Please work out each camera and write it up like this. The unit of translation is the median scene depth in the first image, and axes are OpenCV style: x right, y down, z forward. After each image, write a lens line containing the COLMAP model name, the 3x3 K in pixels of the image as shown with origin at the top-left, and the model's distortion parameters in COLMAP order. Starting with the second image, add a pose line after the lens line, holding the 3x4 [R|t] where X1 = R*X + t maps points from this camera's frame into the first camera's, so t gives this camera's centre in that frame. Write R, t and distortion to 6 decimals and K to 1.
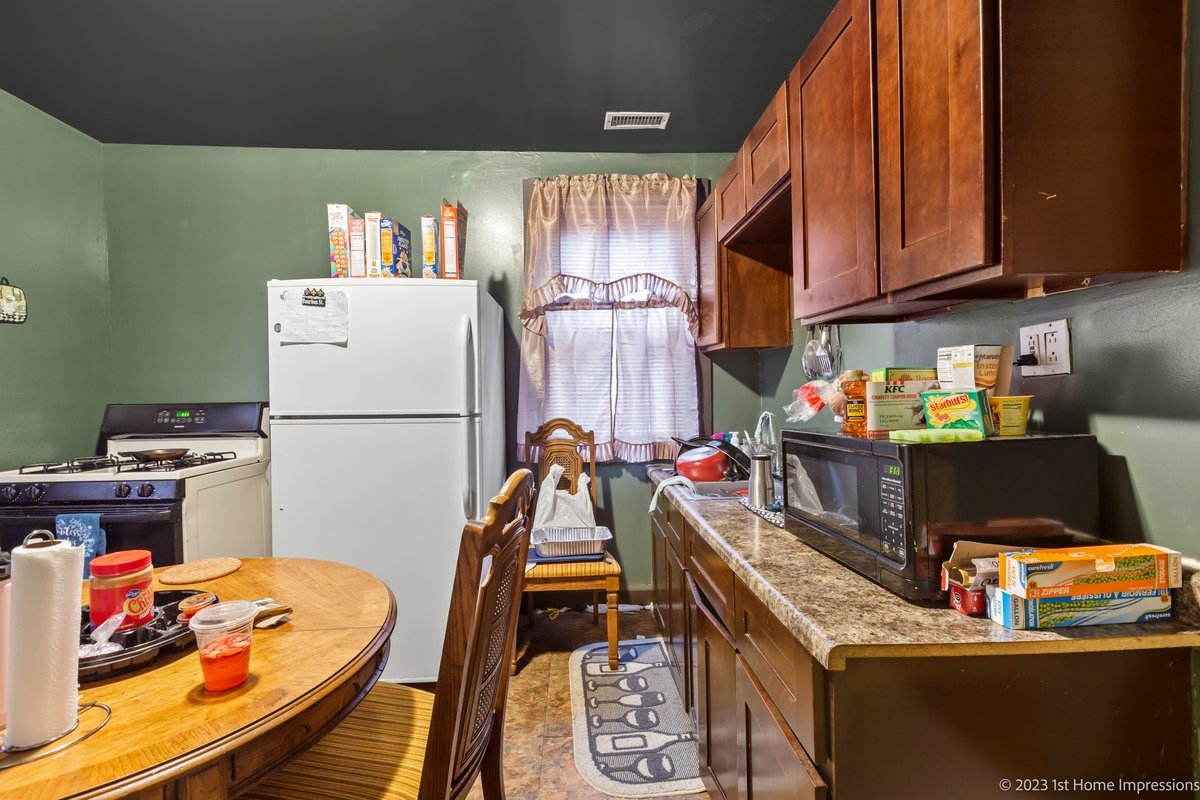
lens RADIAL K [[558.8, 0, 599.0], [0, 558.8, 385.1], [0, 0, 1]] dist [0.001452, 0.000485]
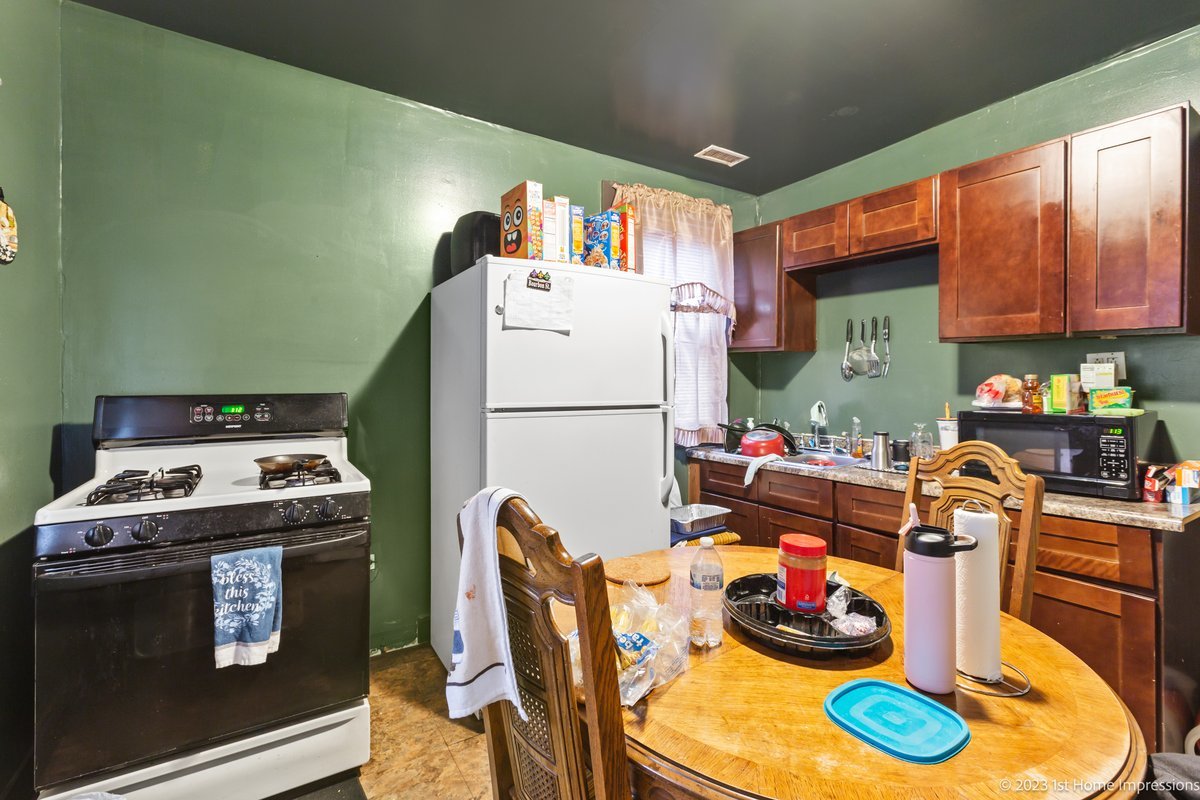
lens RADIAL K [[555.4, 0, 601.7], [0, 555.4, 365.1], [0, 0, 1]] dist [-0.004228, -0.000392]
pose [[0.852335, 0.028204, 0.522235, -0.849094], [-0.017220, 0.999517, -0.025876, 0.005562], [-0.522713, 0.013062, 0.852409, 0.152890]]
